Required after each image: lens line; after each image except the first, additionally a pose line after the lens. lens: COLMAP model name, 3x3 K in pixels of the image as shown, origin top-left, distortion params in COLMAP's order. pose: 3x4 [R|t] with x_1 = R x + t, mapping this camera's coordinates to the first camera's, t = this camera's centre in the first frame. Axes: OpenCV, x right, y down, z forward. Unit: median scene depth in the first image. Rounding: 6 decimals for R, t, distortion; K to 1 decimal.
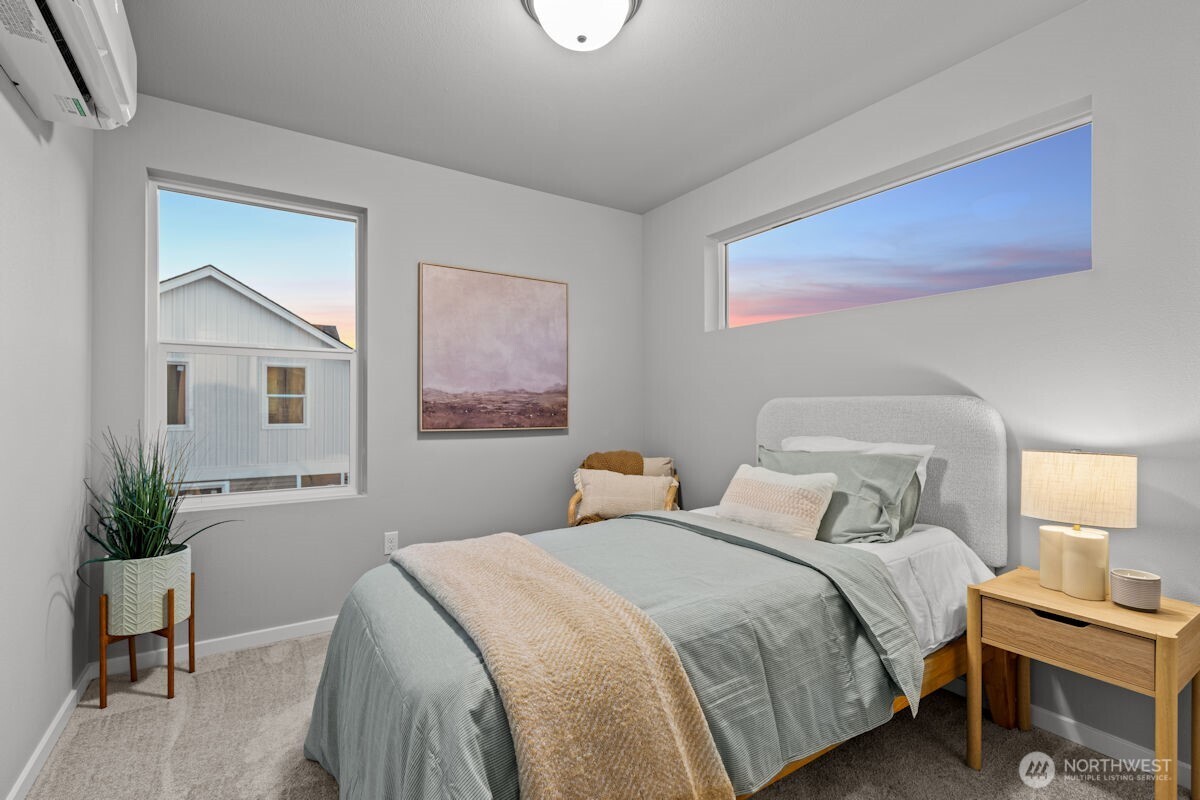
lens RADIAL K [[537.4, 0, 604.9], [0, 537.4, 405.3], [0, 0, 1]] dist [0.001483, -0.001792]
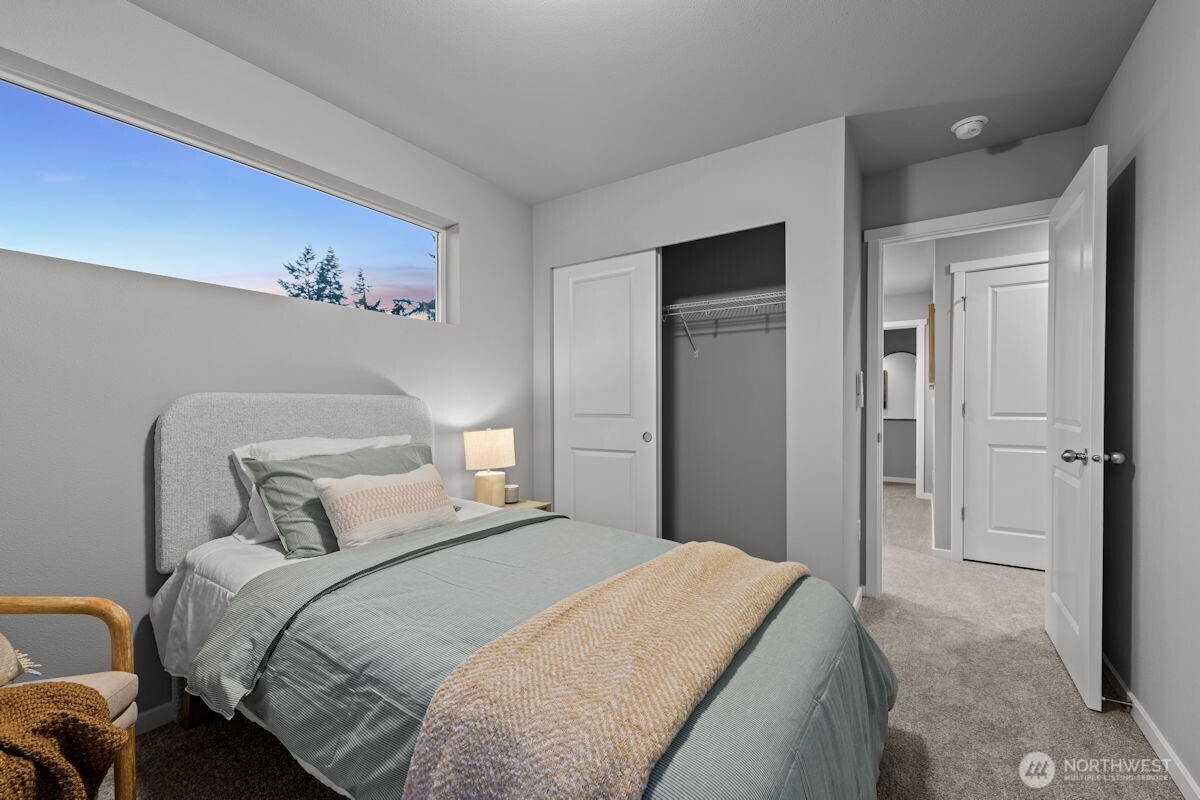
lens RADIAL K [[478.1, 0, 605.4], [0, 478.1, 401.5], [0, 0, 1]] dist [-0.001509, -0.000188]
pose [[-0.372094, -0.008456, 0.928157, -0.679232], [-0.009722, 0.999939, 0.005212, -0.013493], [-0.928144, -0.007084, -0.372153, 1.087285]]
